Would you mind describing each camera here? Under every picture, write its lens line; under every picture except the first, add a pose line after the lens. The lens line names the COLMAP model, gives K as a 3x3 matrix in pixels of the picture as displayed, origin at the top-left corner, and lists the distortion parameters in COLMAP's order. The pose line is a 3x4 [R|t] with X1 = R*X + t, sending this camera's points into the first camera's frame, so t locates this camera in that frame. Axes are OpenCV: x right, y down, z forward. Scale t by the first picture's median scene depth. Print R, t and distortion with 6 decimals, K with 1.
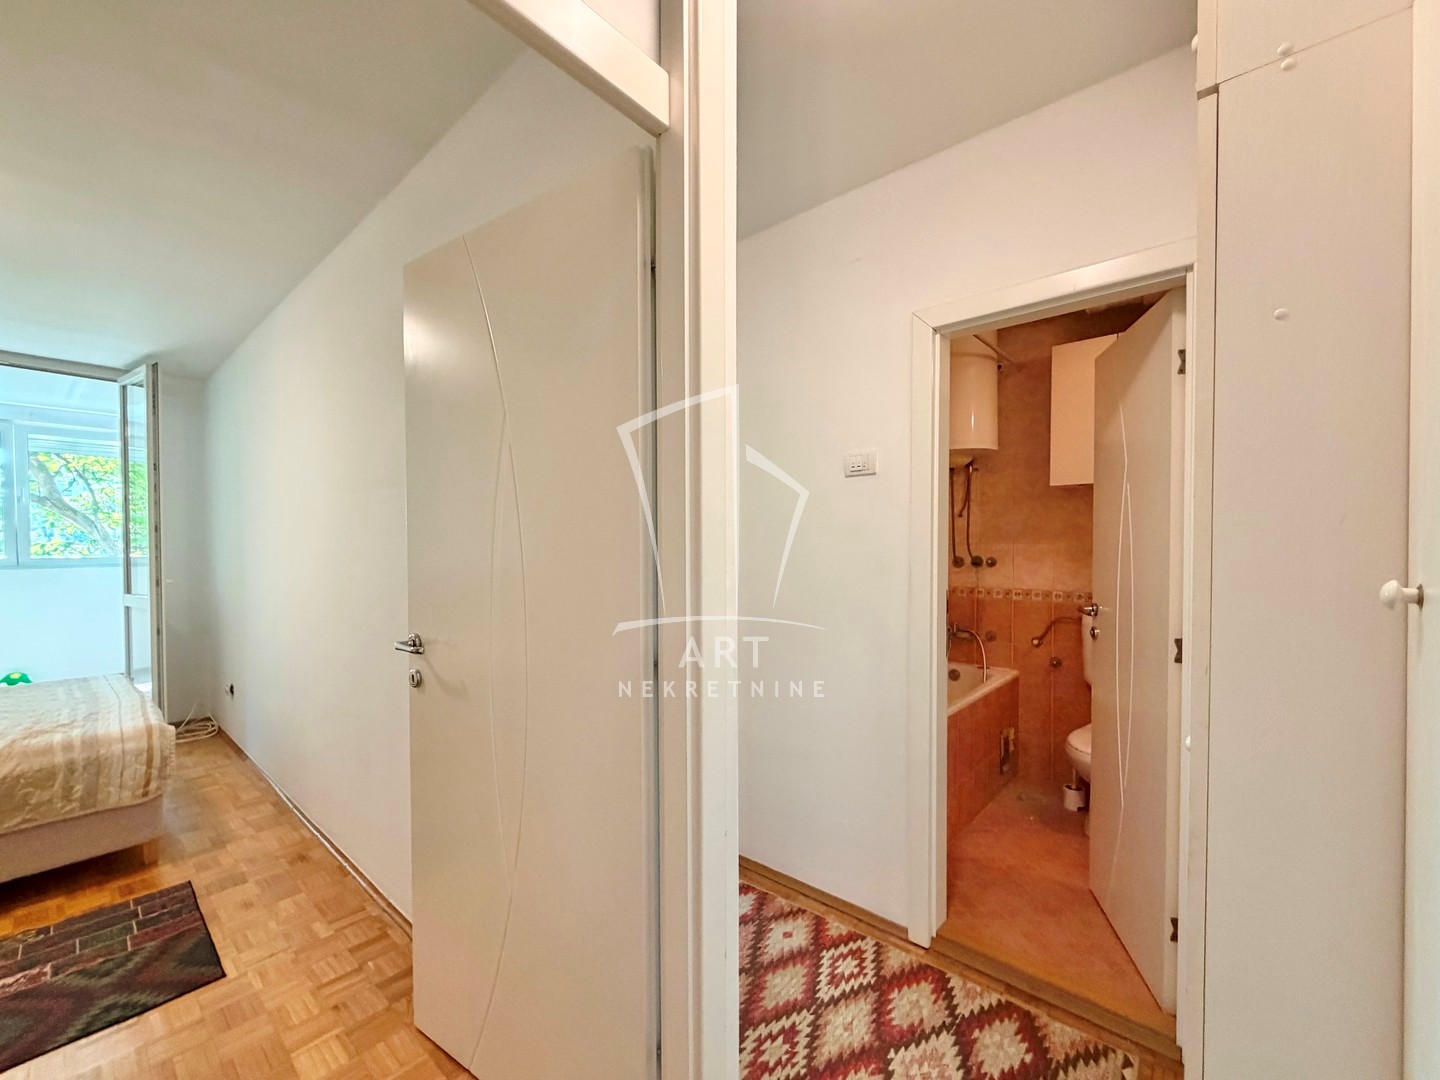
lens RADIAL K [[572.3, 0, 721.8], [0, 572.3, 552.8], [0, 0, 1]] dist [-0.001176, 0.000231]
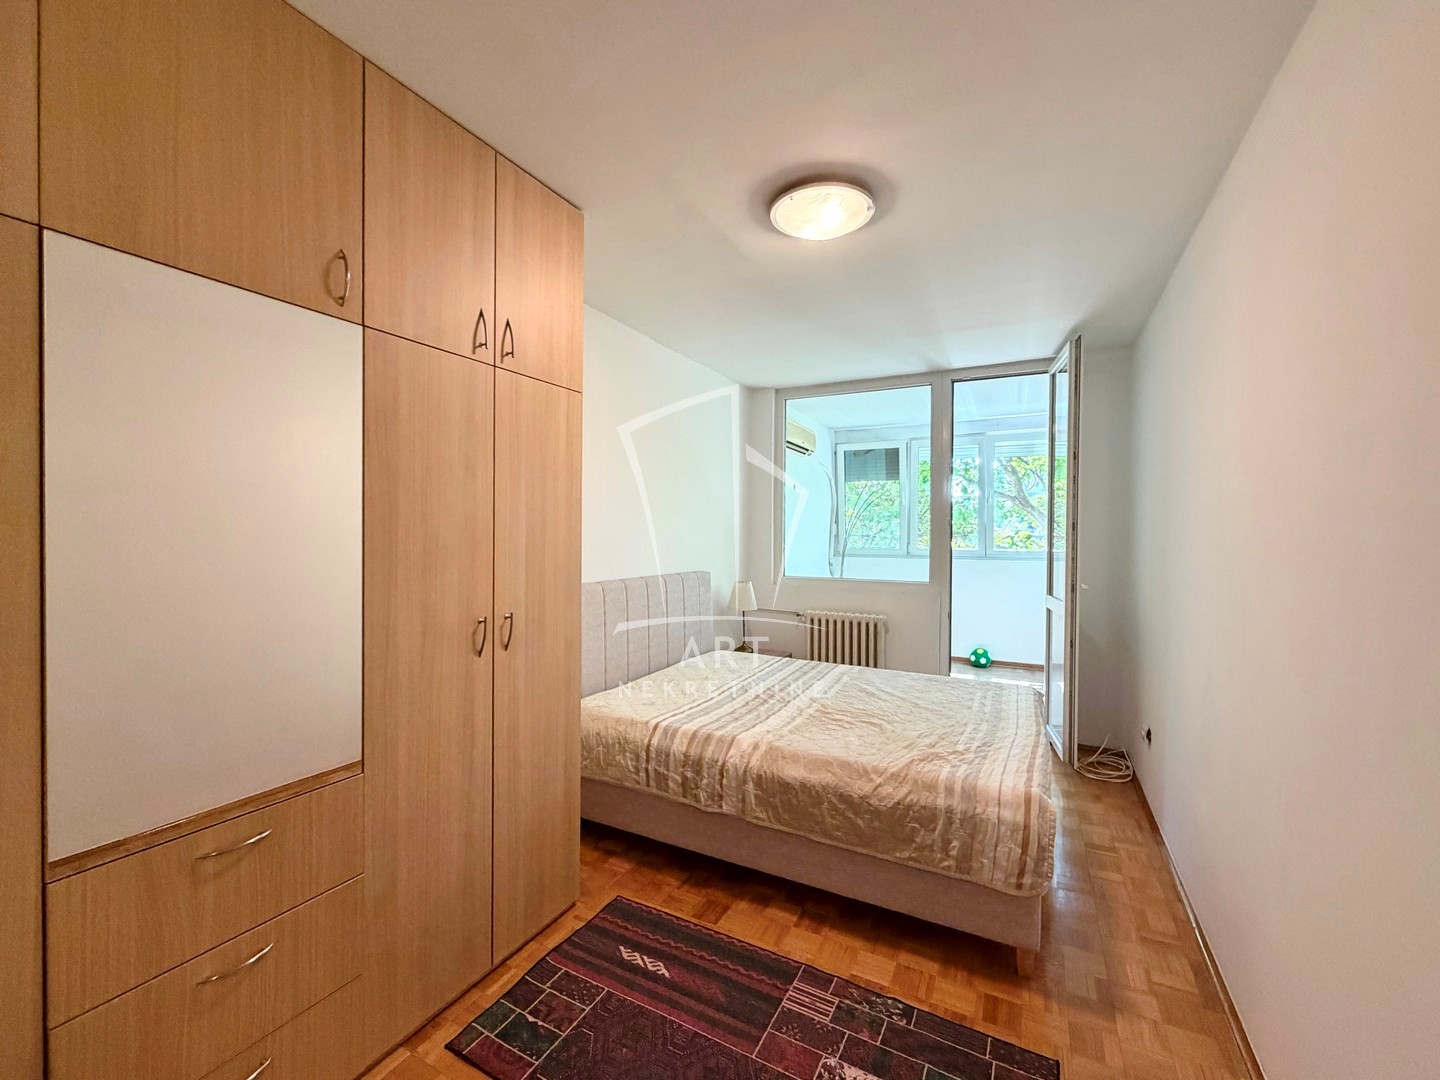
lens RADIAL K [[585.3, 0, 711.4], [0, 585.3, 537.4], [0, 0, 1]] dist [-0.000897, -0.000054]
pose [[0.191558, 0.015165, -0.981364, -0.286330], [-0.021549, 0.999705, 0.011242, -0.031069], [0.981245, 0.018994, 0.191828, 0.378480]]
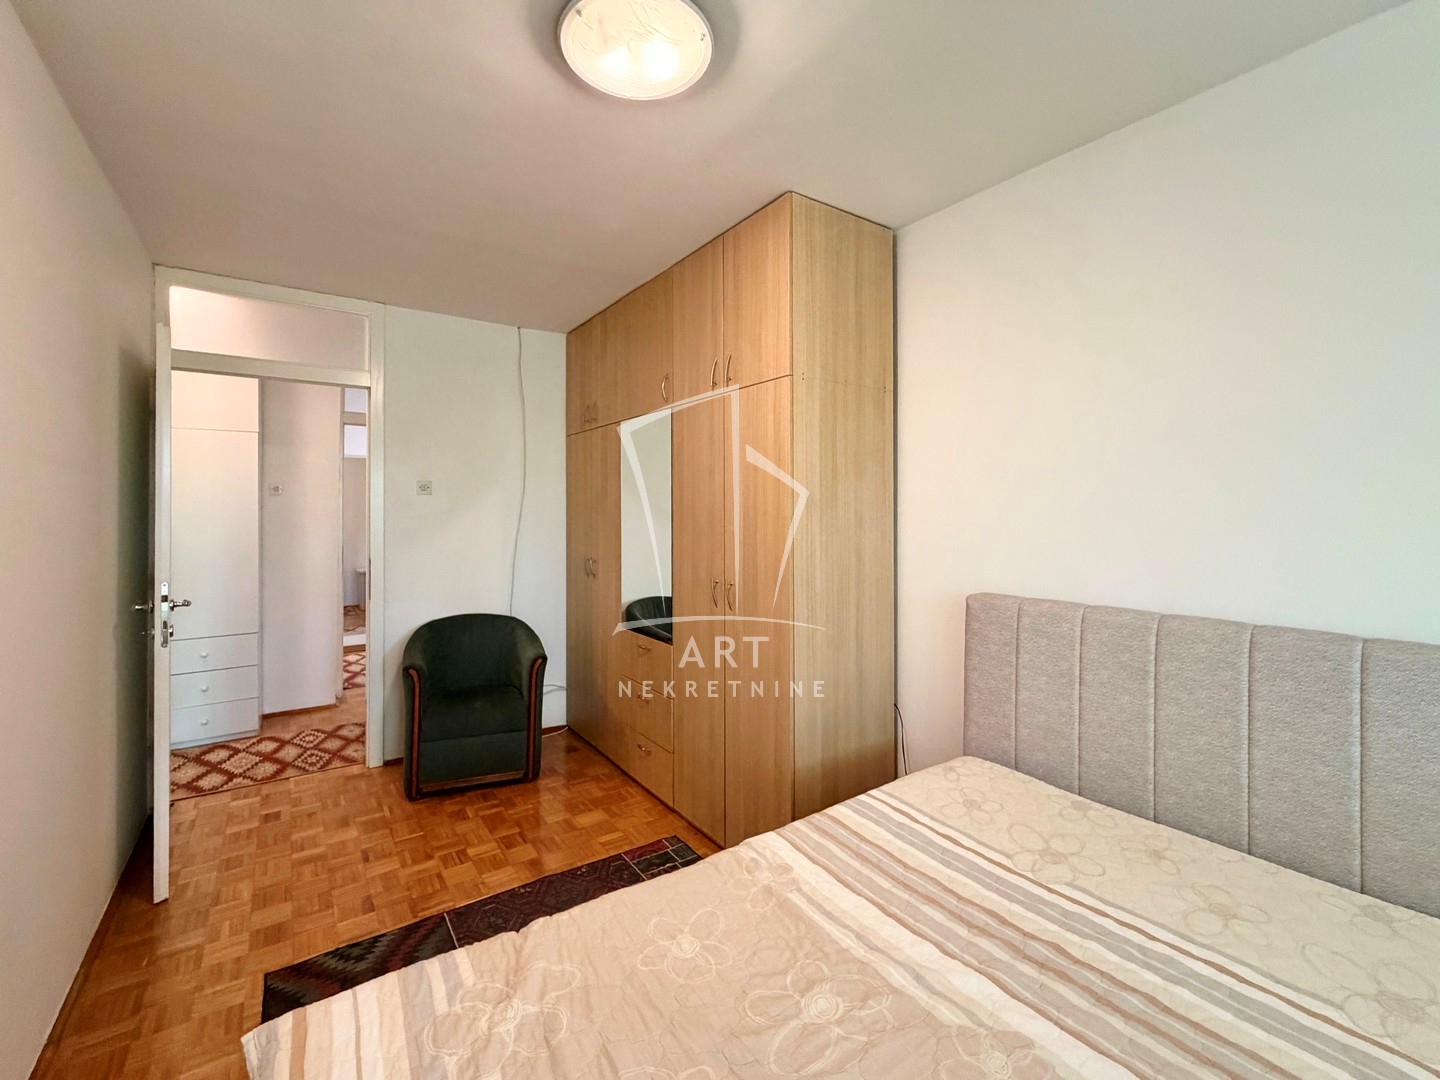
lens RADIAL K [[597.1, 0, 712.1], [0, 597.1, 525.8], [0, 0, 1]] dist [-0.001143, -0.000302]
pose [[-0.967288, -0.000374, 0.253679, -1.205516], [0.009187, 0.999291, 0.036503, -0.046854], [-0.253513, 0.037639, -0.966599, 1.144429]]
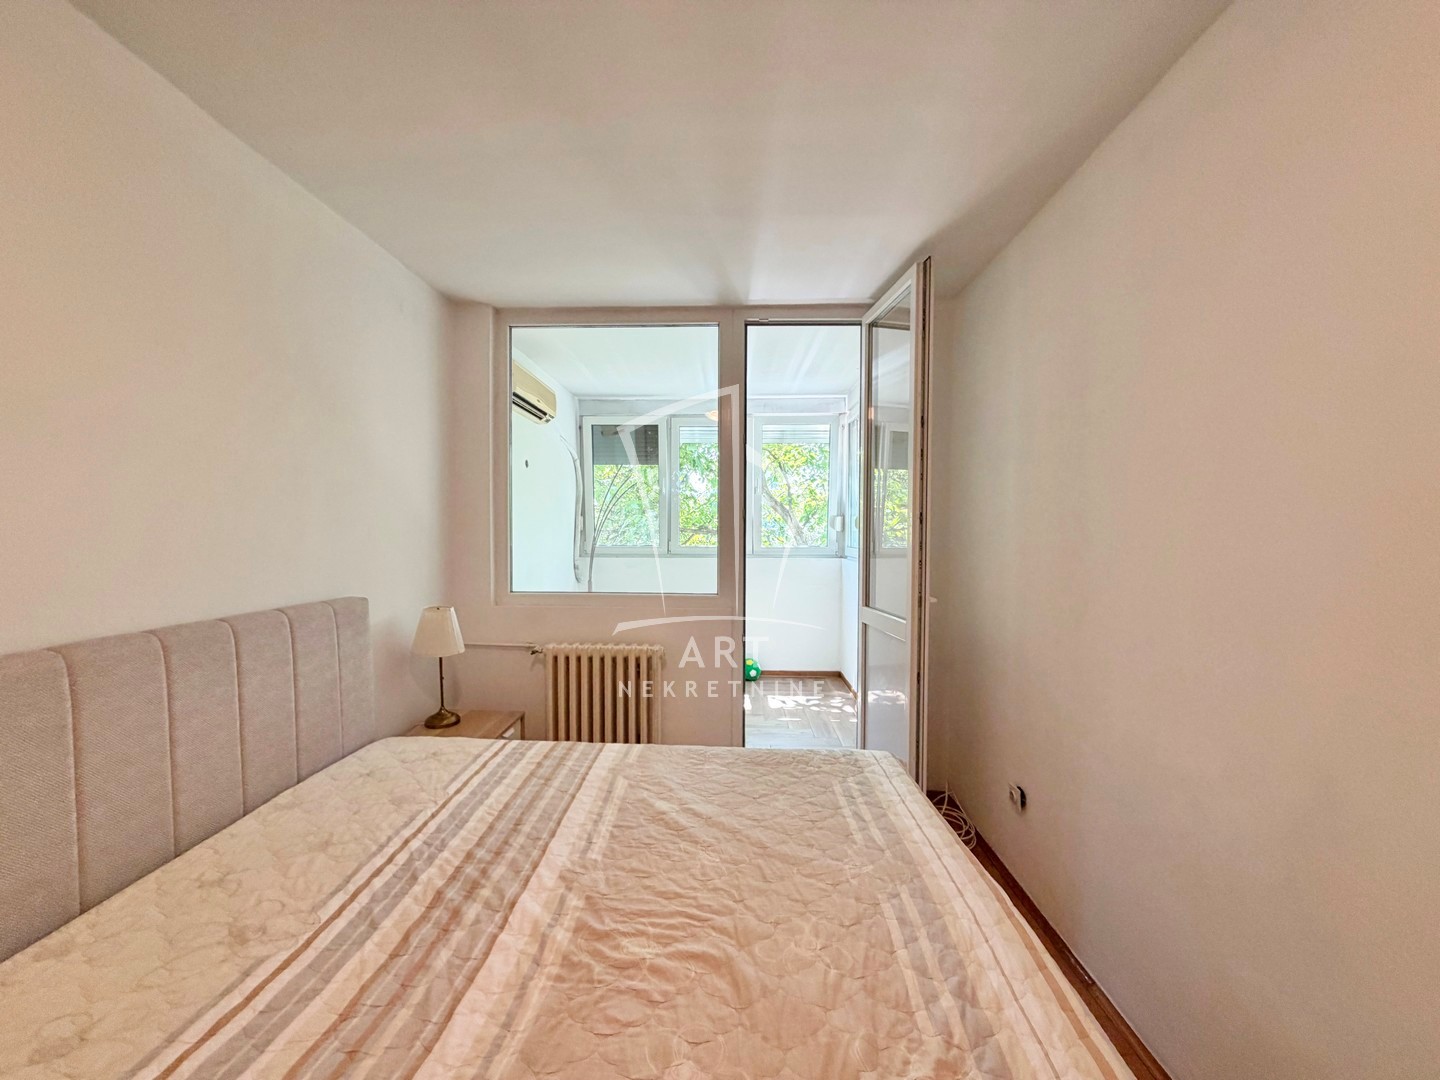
lens RADIAL K [[555.3, 0, 716.8], [0, 555.3, 544.4], [0, 0, 1]] dist [-0.001186, -0.000114]
pose [[0.611293, 0.031570, -0.790775, -0.837458], [-0.021273, 0.999498, 0.023458, -0.030891], [0.791119, 0.002483, 0.611658, 0.576974]]
